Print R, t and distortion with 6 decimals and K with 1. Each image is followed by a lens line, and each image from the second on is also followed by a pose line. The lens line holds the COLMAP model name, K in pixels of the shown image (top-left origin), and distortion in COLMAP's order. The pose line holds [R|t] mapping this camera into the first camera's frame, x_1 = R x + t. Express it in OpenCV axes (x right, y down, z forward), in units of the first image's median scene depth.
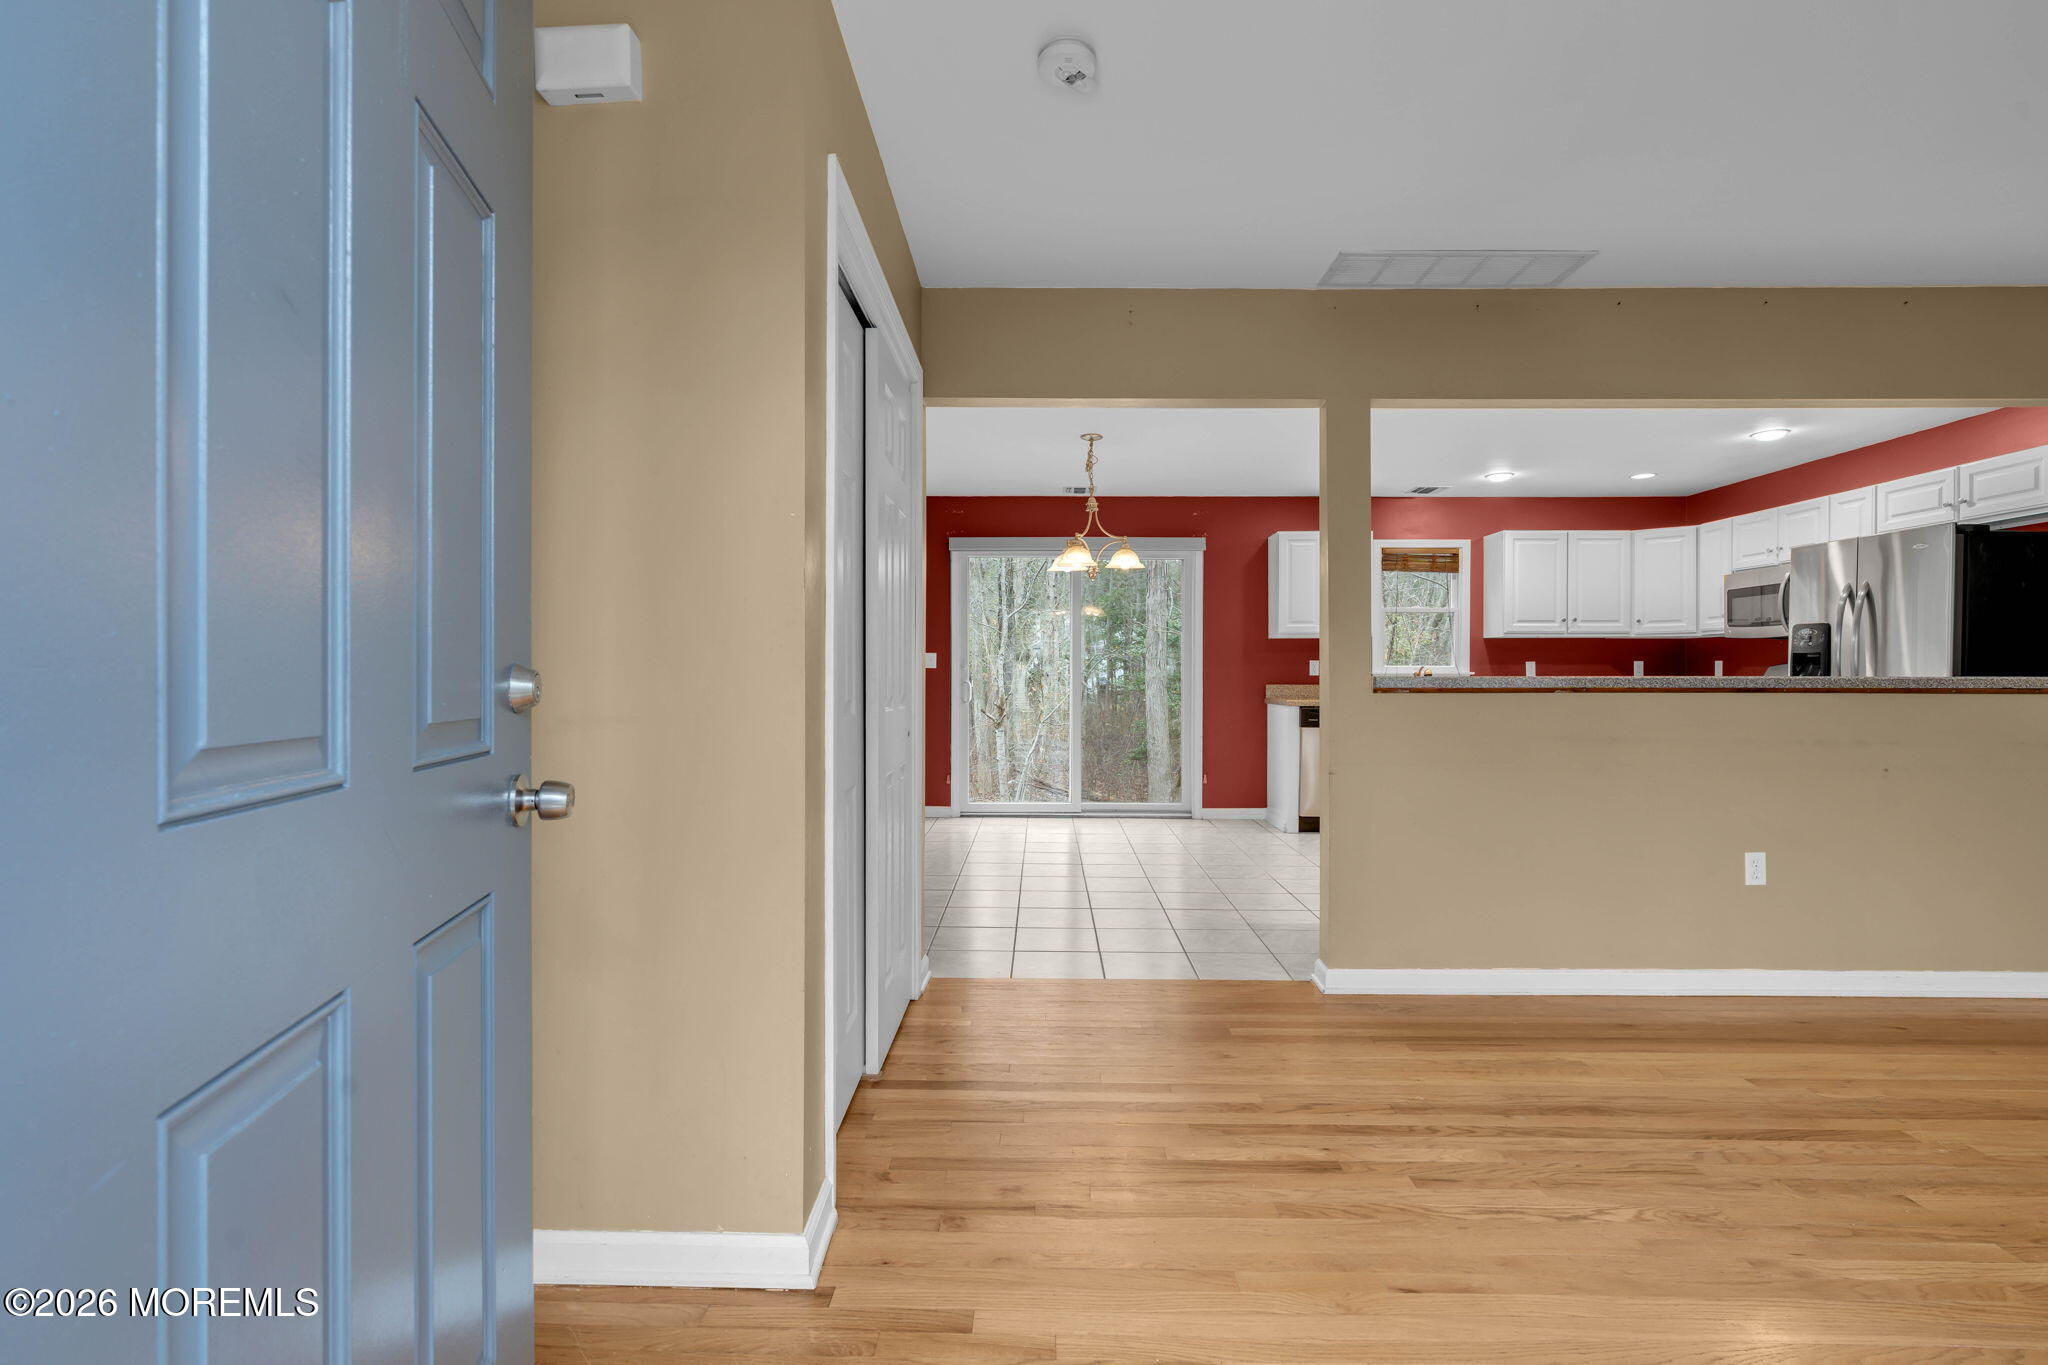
lens RADIAL K [[939.2, 0, 1026.9], [0, 939.2, 679.6], [0, 0, 1]] dist [-0.008098, 0.003752]
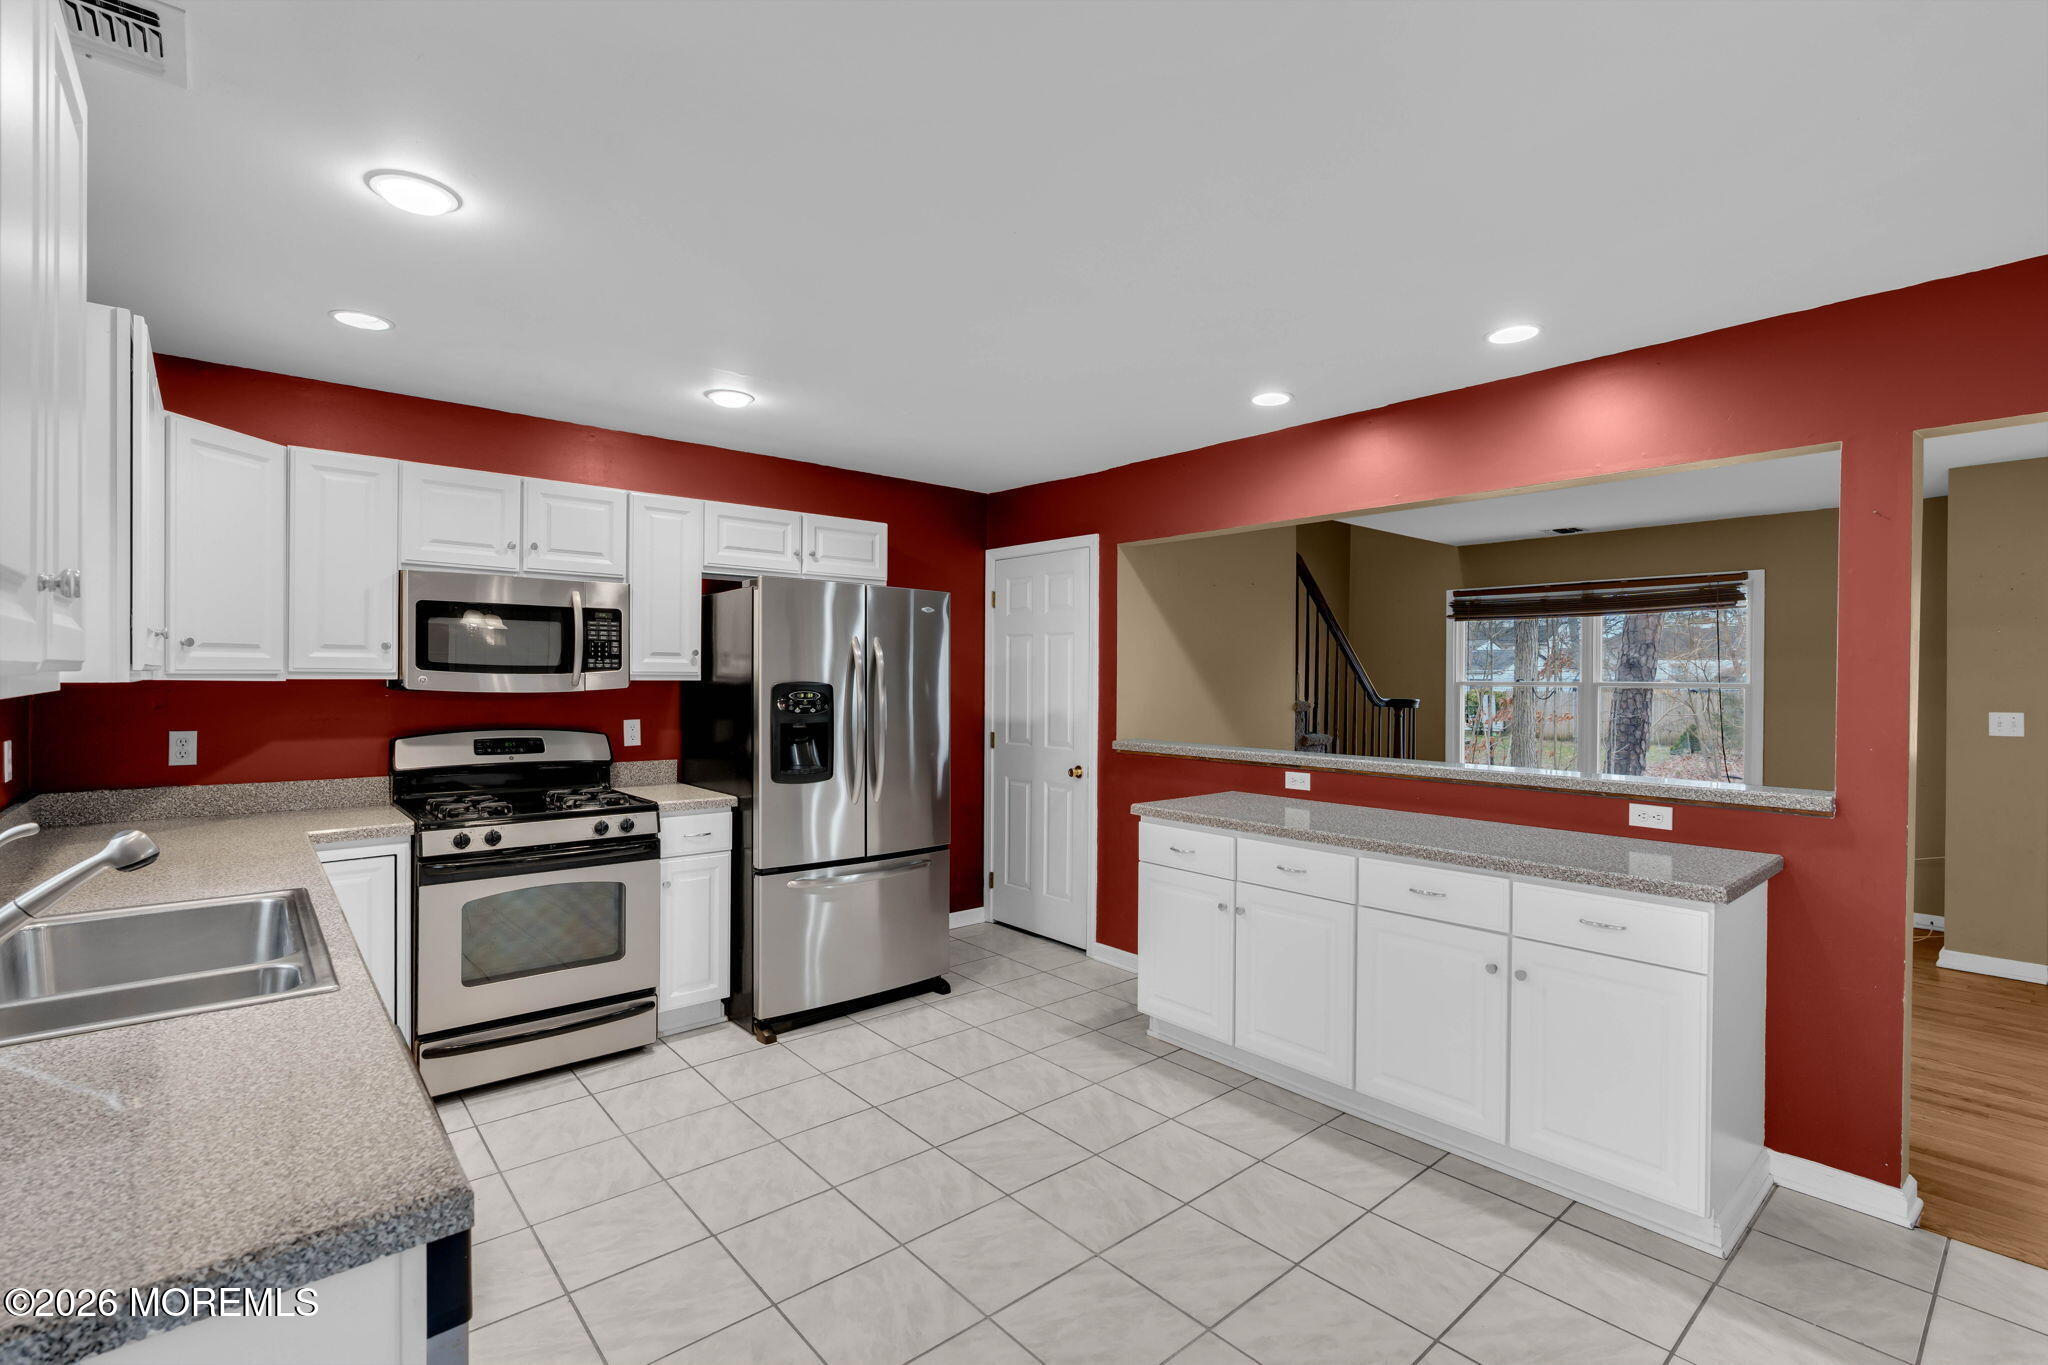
lens RADIAL K [[924.4, 0, 1027.7], [0, 924.4, 681.7], [0, 0, 1]] dist [-0.011758, 0.004486]
pose [[-0.668241, -0.009261, 0.743887, 0.171147], [-0.003543, 0.999951, 0.009266, -0.071538], [-0.743937, 0.003556, -0.668241, 1.413475]]
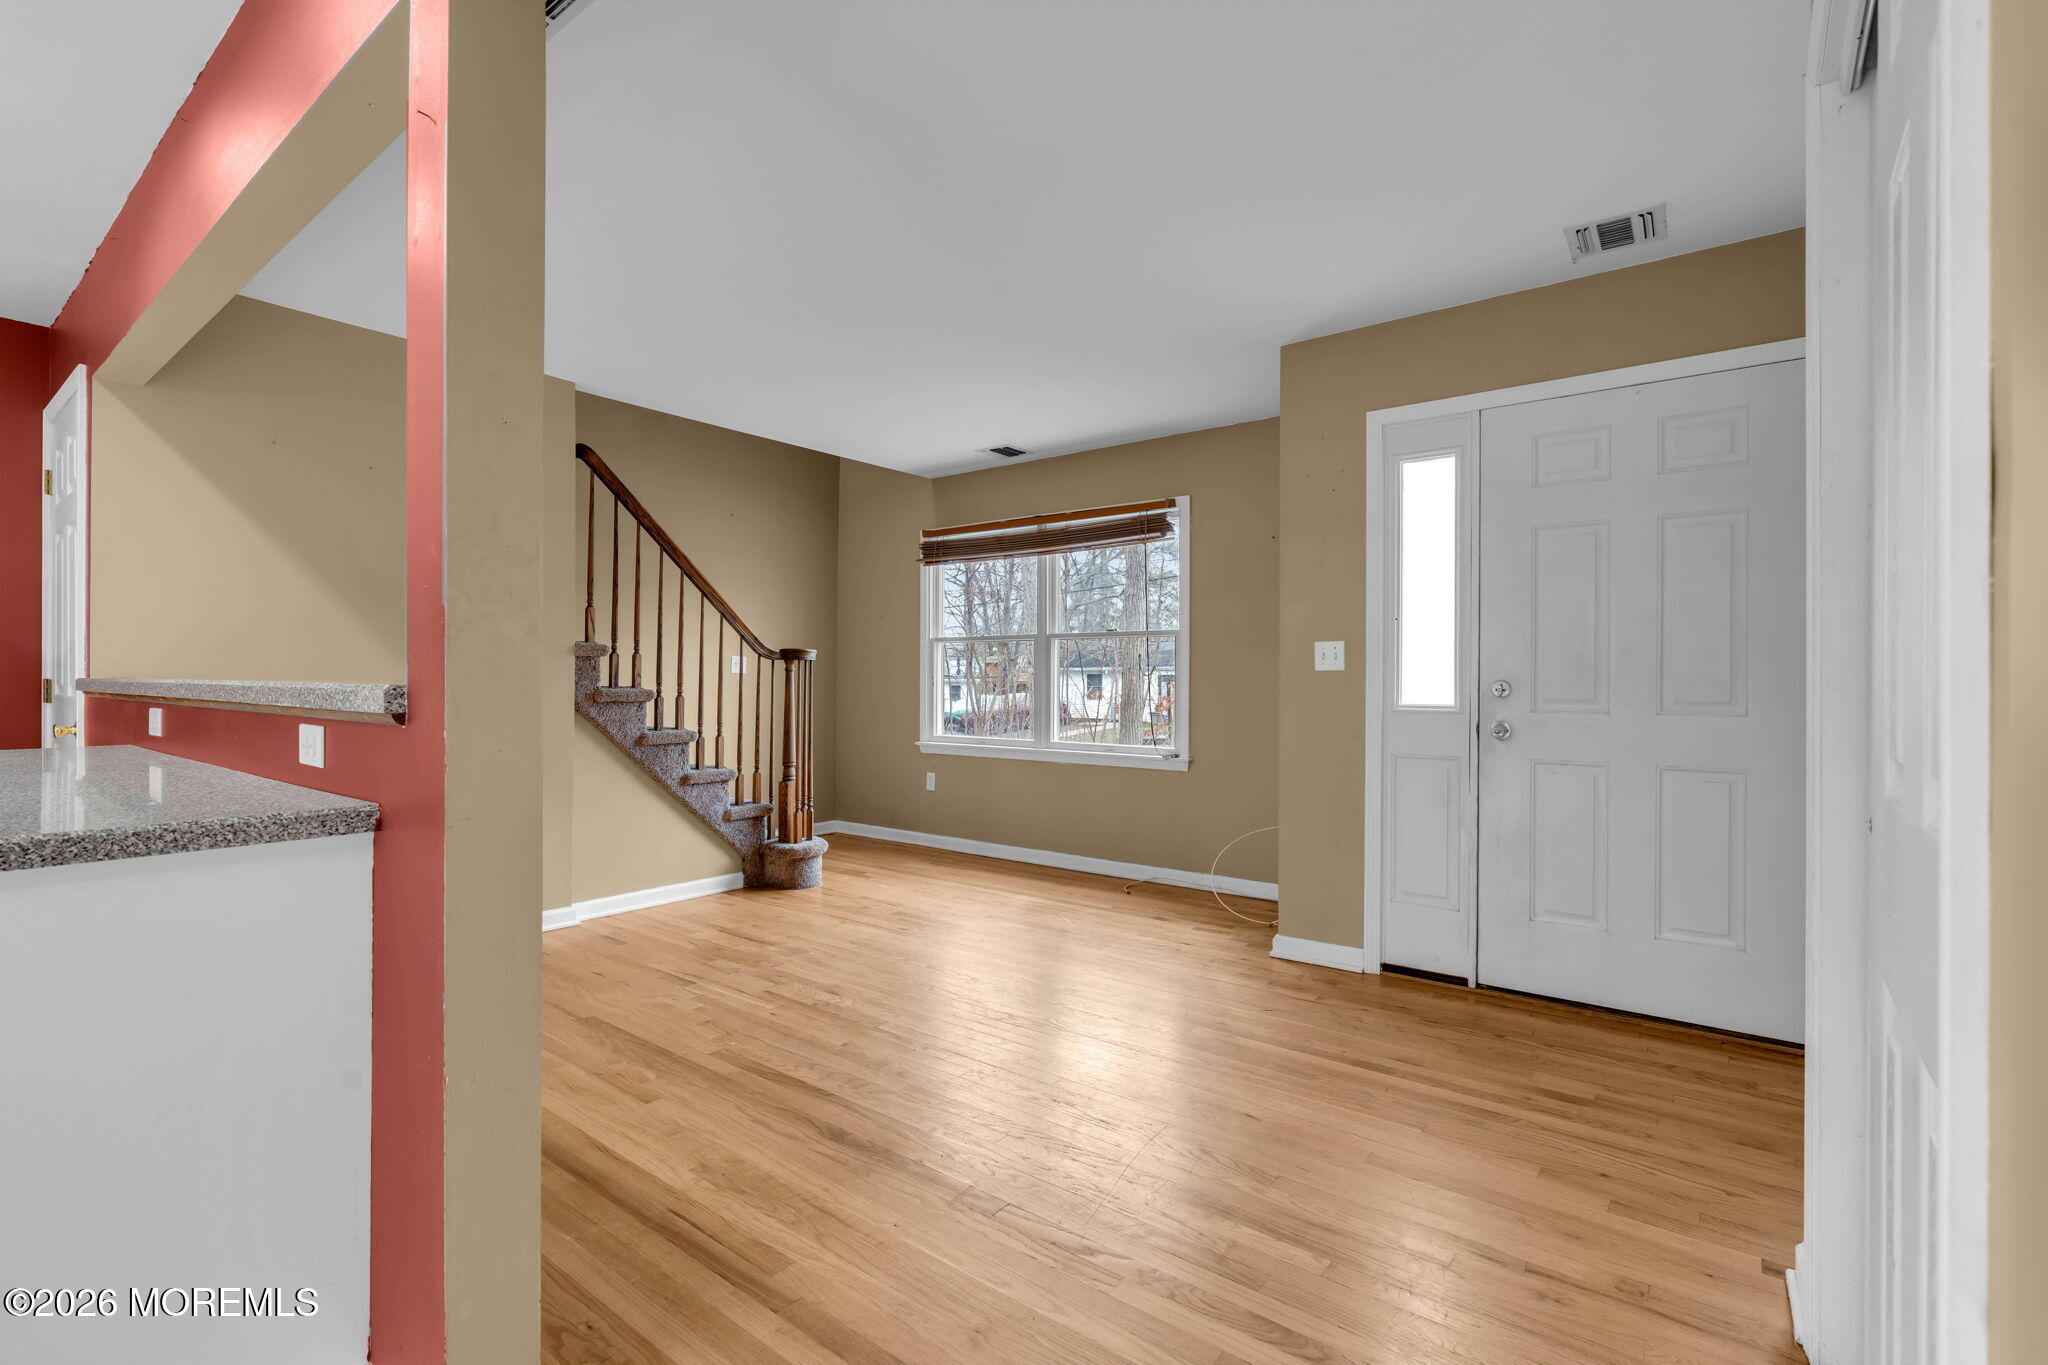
lens RADIAL K [[924.4, 0, 1027.7], [0, 924.4, 681.7], [0, 0, 1]] dist [-0.011758, 0.004486]
pose [[-0.801183, -0.005878, 0.598391, -0.055339], [-0.004064, 0.999982, 0.004382, -0.004707], [-0.598406, 0.001079, -0.801192, 0.821412]]
